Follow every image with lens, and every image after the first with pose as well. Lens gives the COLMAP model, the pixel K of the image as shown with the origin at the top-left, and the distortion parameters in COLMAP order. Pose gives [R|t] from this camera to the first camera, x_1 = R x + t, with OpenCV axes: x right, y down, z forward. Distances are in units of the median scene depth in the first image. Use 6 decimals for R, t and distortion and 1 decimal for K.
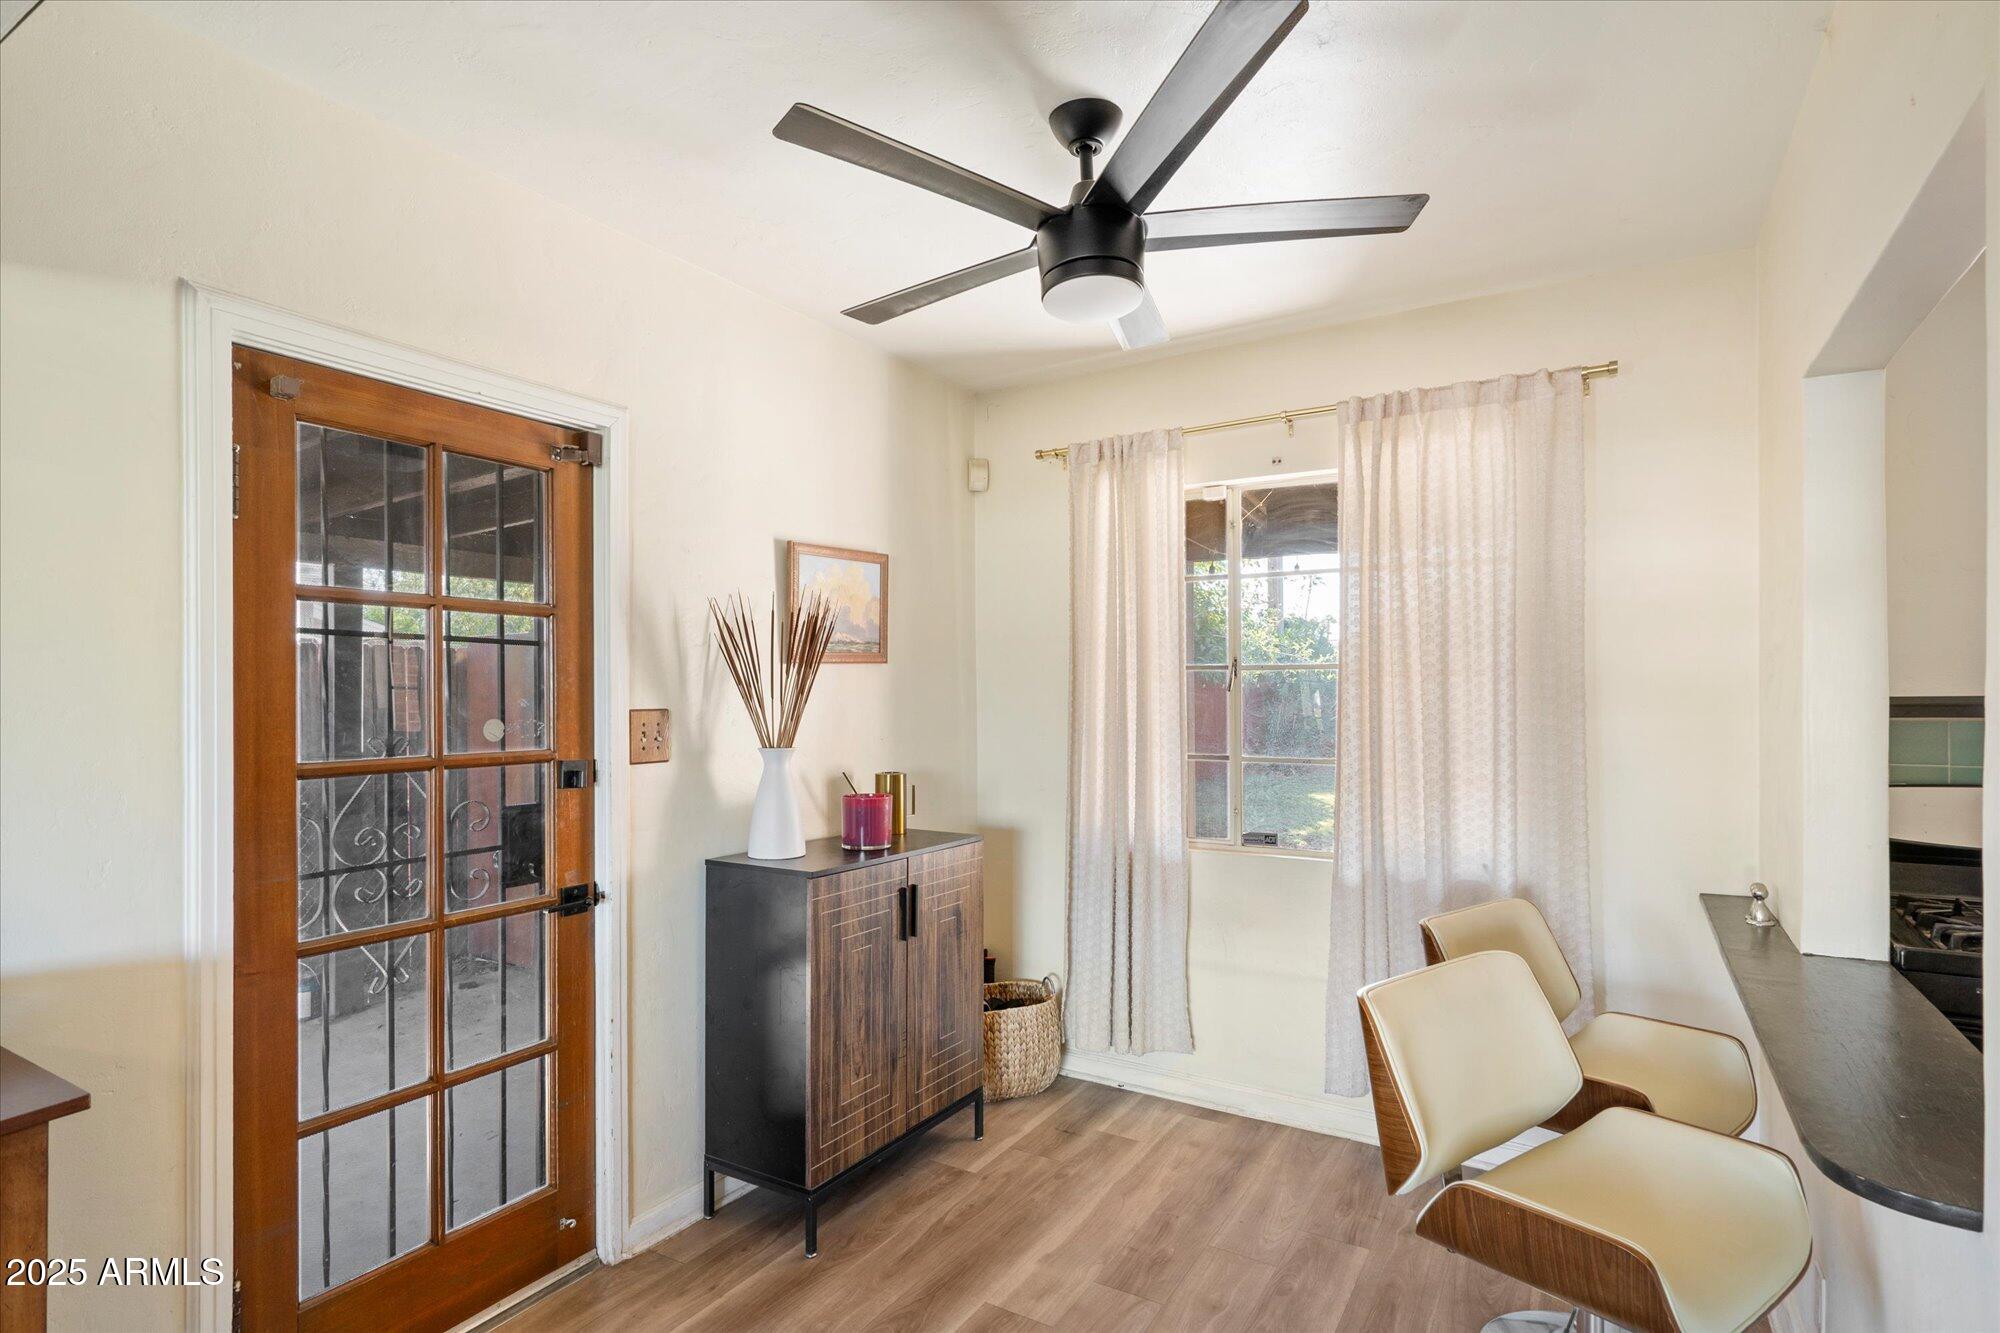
lens RADIAL K [[936.6, 0, 984.9], [0, 936.6, 687.1], [0, 0, 1]] dist [-0.002342, 0.000243]
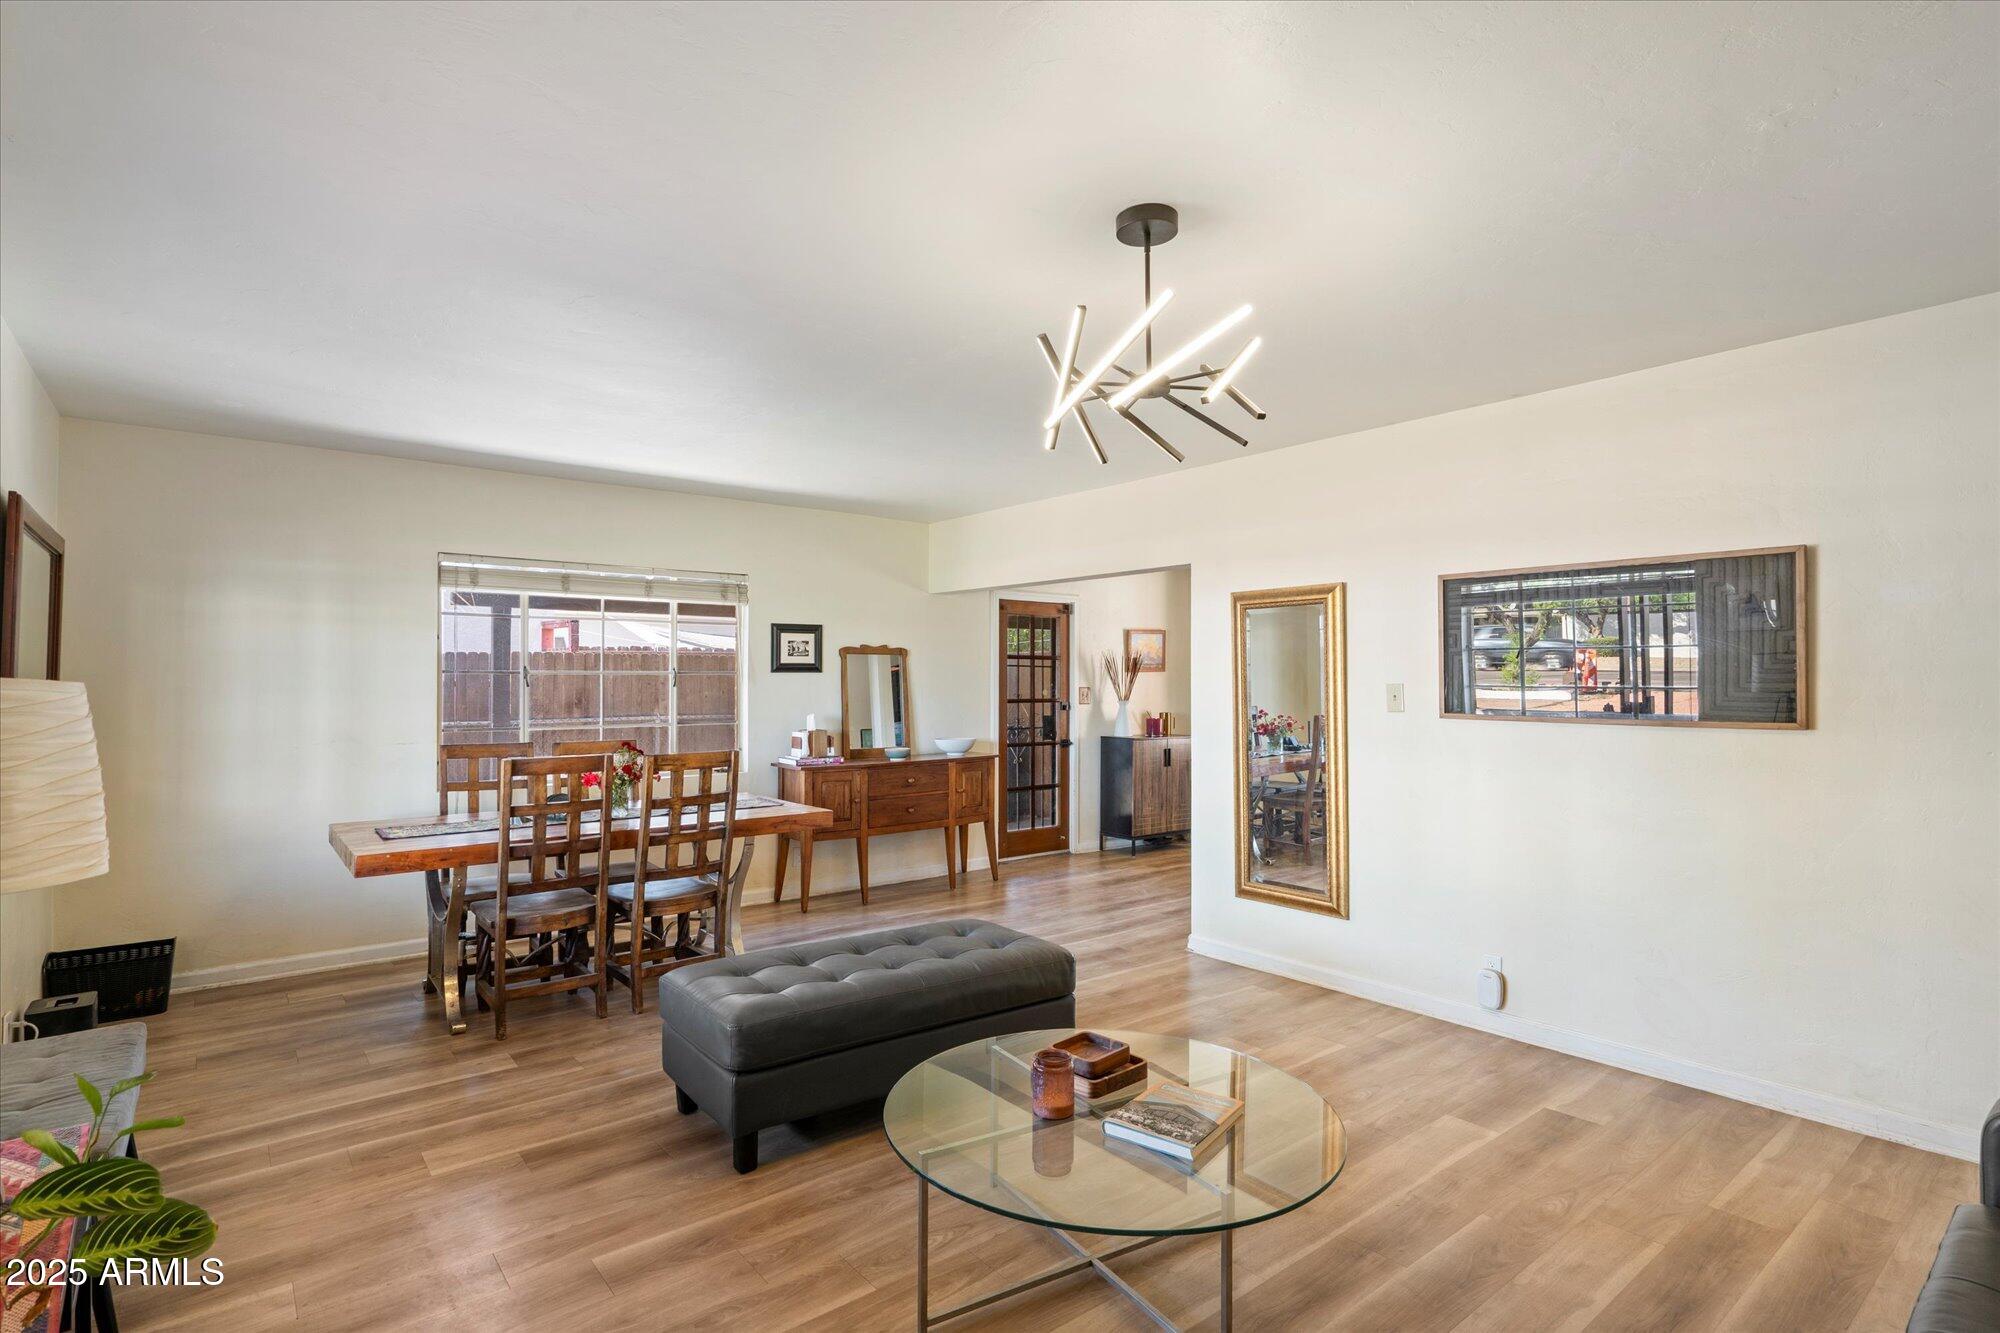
lens RADIAL K [[936.6, 0, 993.2], [0, 936.6, 668.1], [0, 0, 1]] dist [-0.002342, 0.000243]
pose [[0.936793, 0.003317, -0.349869, 0.447372], [-0.005106, 0.999978, -0.004190, -0.026149], [0.349848, 0.005712, 0.936789, -2.009064]]
